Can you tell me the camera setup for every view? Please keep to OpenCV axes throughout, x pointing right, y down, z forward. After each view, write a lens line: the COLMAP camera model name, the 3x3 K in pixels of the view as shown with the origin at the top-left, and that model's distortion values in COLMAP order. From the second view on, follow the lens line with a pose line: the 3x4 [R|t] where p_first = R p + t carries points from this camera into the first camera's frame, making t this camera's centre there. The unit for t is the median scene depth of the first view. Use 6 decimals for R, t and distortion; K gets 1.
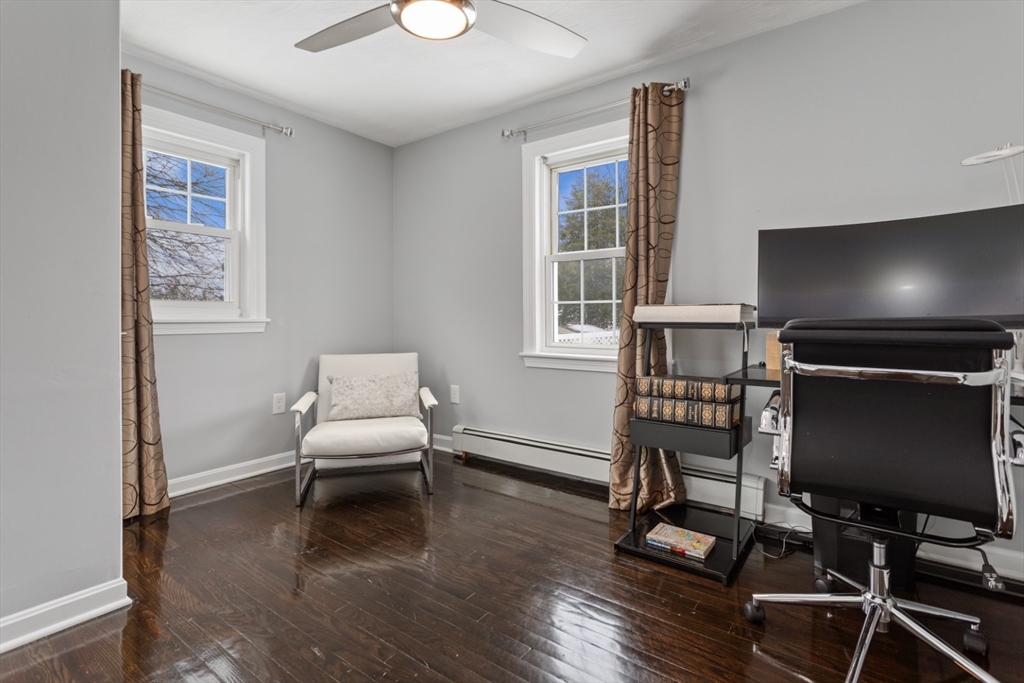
lens RADIAL K [[486.6, 0, 513.3], [0, 486.6, 314.4], [0, 0, 1]] dist [0.000619, 0.000880]
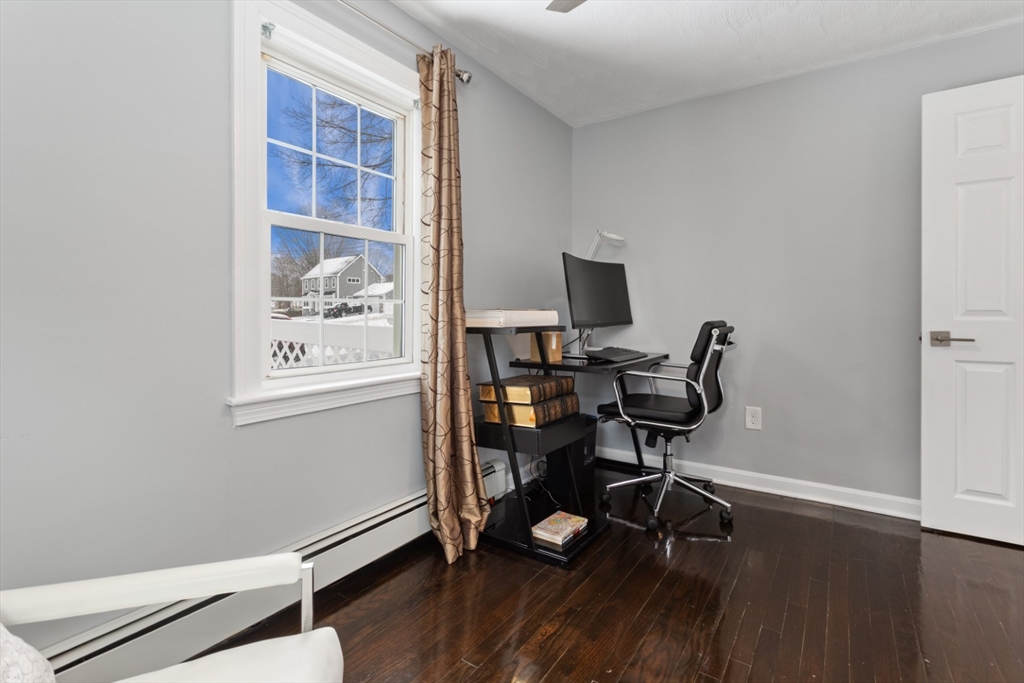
lens RADIAL K [[486.6, 0, 513.3], [0, 486.6, 314.4], [0, 0, 1]] dist [0.000619, 0.000880]
pose [[-0.036901, 0.001127, 0.999318, -0.707622], [-0.004711, 0.999988, -0.001301, -0.008776], [-0.999308, -0.004756, -0.036895, 1.096855]]
